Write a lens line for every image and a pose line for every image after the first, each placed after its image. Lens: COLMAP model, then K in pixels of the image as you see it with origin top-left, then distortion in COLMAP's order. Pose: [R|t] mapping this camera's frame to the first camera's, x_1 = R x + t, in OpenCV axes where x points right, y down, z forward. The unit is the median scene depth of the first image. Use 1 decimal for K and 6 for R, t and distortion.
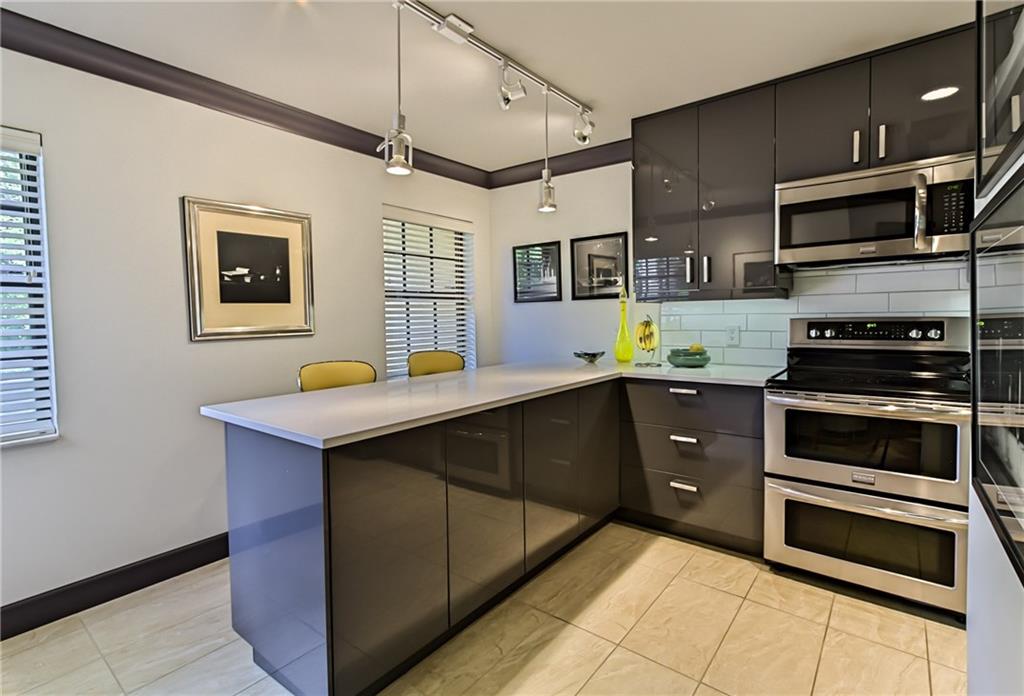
lens RADIAL K [[482.3, 0, 511.3], [0, 482.3, 332.4], [0, 0, 1]] dist [0.000003, 0.000090]
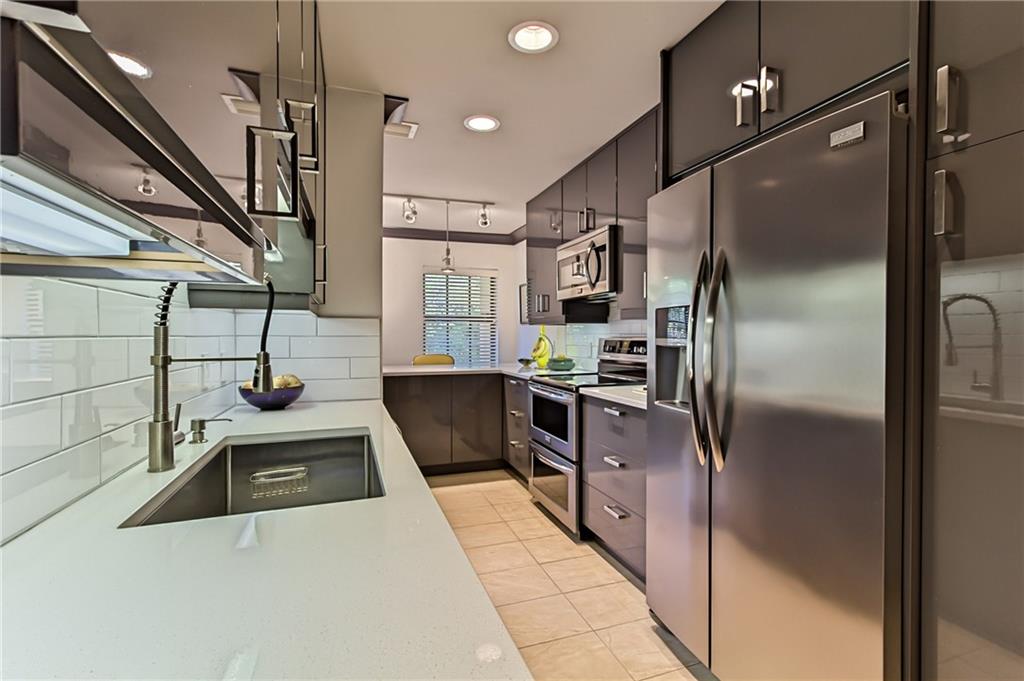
lens RADIAL K [[463.8, 0, 512.0], [0, 463.8, 340.5], [0, 0, 1]] dist [0.004757, 0.001008]
pose [[0.845496, 0.023777, -0.533452, 1.060160], [-0.033921, 0.999382, -0.009218, 0.000266], [0.532903, 0.025889, 0.845780, -0.251184]]
